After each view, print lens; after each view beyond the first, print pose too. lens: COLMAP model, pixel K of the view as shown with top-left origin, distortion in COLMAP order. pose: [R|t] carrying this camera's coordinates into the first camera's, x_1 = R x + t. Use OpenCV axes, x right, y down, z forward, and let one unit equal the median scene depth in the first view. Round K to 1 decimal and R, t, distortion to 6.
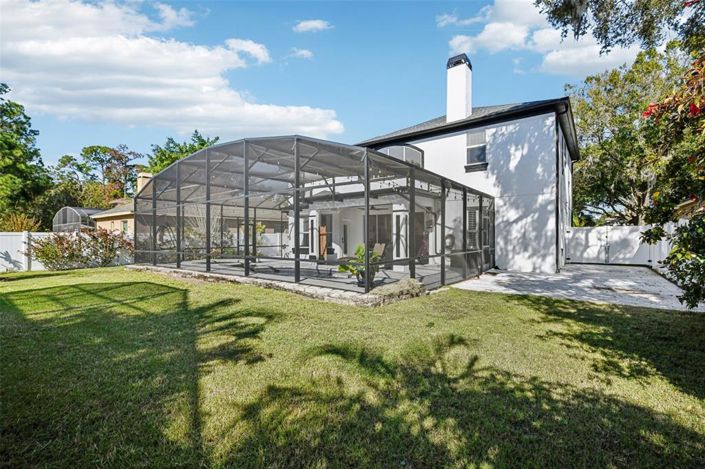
lens RADIAL K [[314.2, 0, 351.1], [0, 314.2, 236.9], [0, 0, 1]] dist [0.000203, -0.000070]
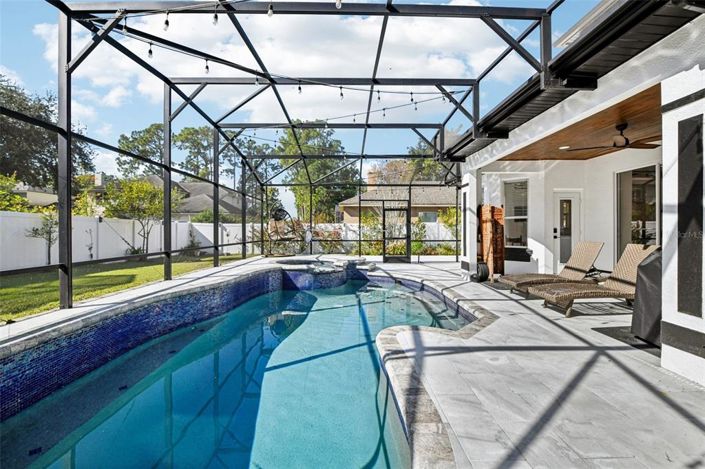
lens RADIAL K [[282.5, 0, 352.1], [0, 282.5, 230.9], [0, 0, 1]] dist [-0.002238, -0.000400]
pose [[0.617802, 0.005813, -0.786312, 0.153529], [0.001998, 0.999958, 0.008962, 0.005310], [0.786331, -0.007108, 0.617765, 0.683703]]
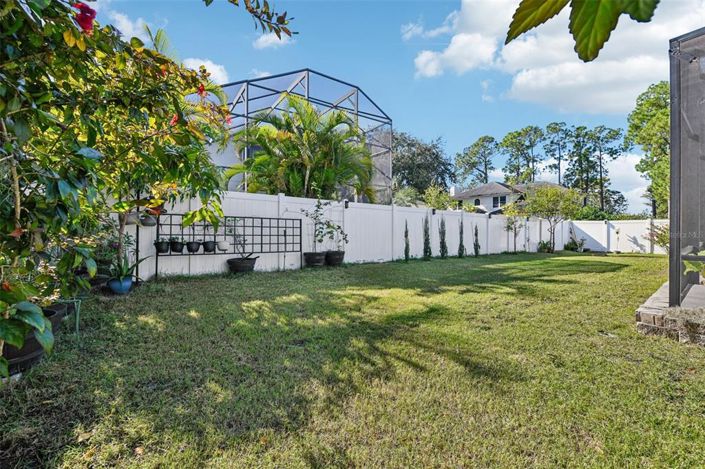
lens RADIAL K [[282.5, 0, 352.3], [0, 282.5, 231.2], [0, 0, 1]] dist [-0.002238, -0.000400]
pose [[-0.292262, 0.006575, -0.956316, 0.303107], [0.003672, 0.999977, 0.005753, 0.017094], [0.956331, -0.001831, -0.292279, 0.294029]]
